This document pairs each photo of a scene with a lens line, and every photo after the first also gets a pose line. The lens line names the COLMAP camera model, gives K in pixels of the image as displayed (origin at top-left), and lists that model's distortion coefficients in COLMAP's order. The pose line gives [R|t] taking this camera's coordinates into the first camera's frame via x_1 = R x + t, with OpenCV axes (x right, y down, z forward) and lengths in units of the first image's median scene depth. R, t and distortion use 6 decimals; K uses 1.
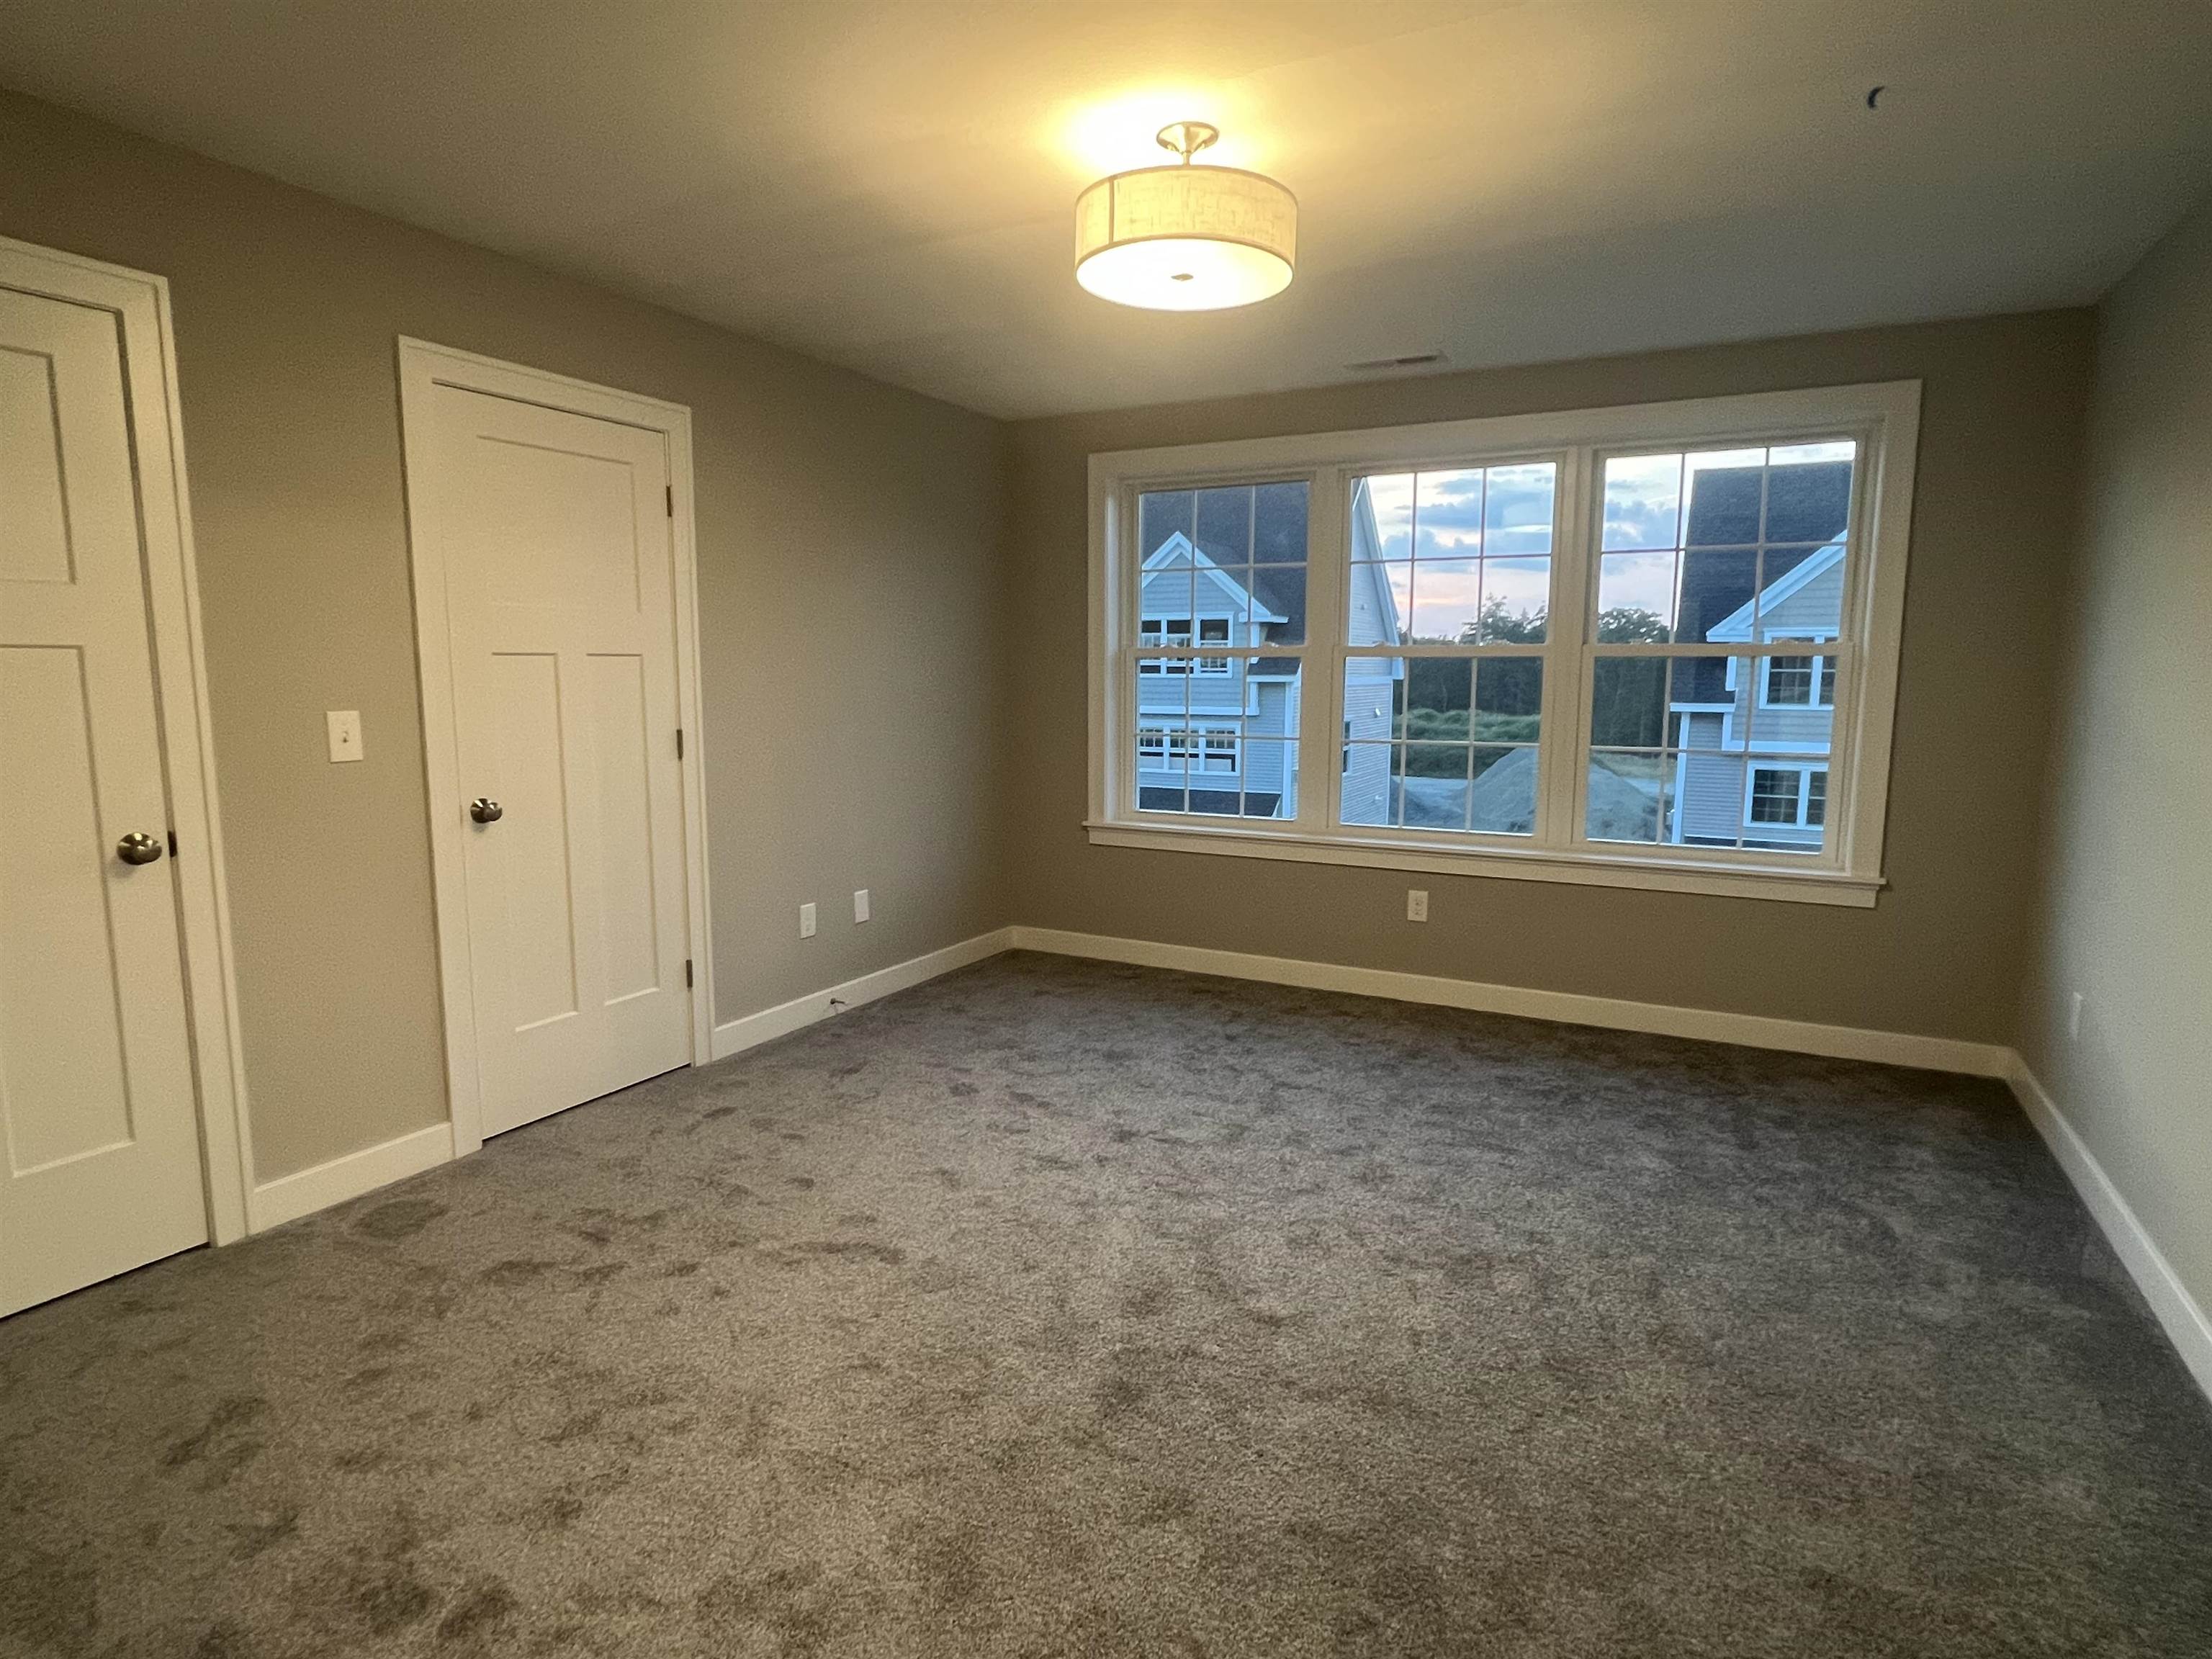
lens RADIAL K [[1199.5, 0, 1100.4], [0, 1199.5, 827.2], [0, 0, 1]] dist [-0.003304, 0.001359]
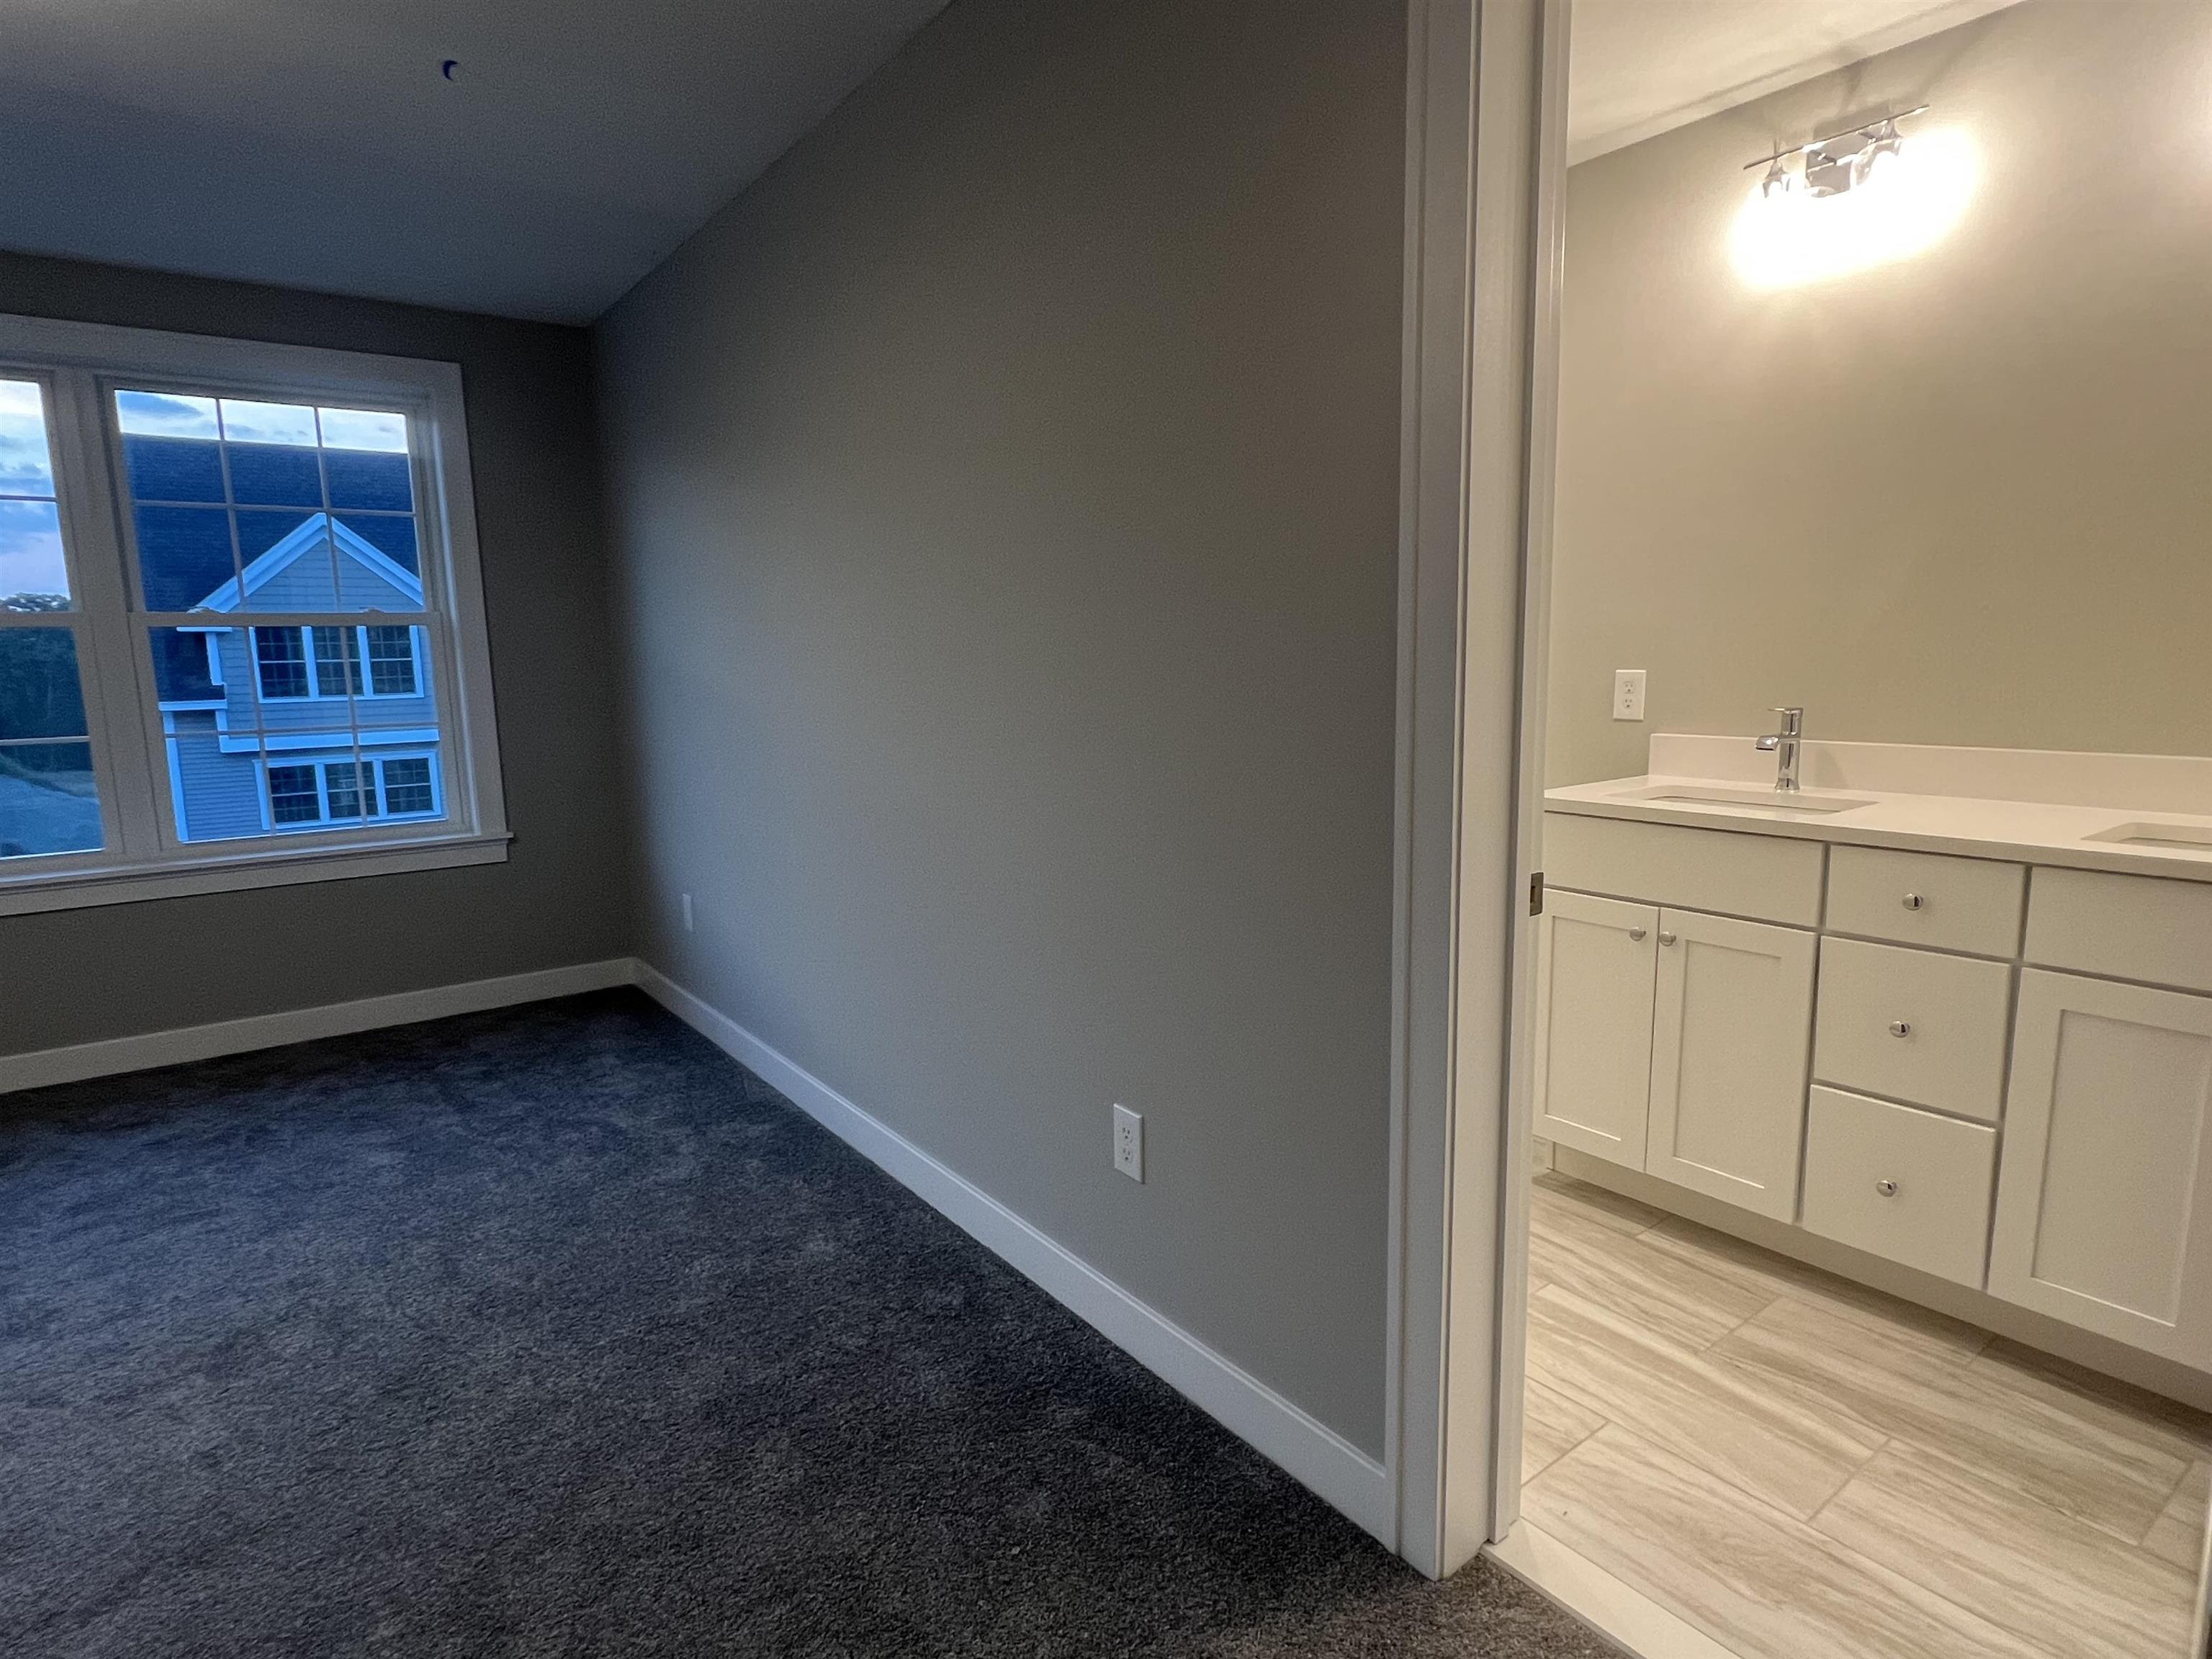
lens RADIAL K [[1199.5, 0, 1100.4], [0, 1199.5, 827.2], [0, 0, 1]] dist [-0.003304, 0.001359]
pose [[0.434139, -0.145592, 0.889003, -0.094376], [0.139941, 0.985773, 0.093101, 0.016468], [-0.889910, 0.083989, 0.448336, 0.062950]]
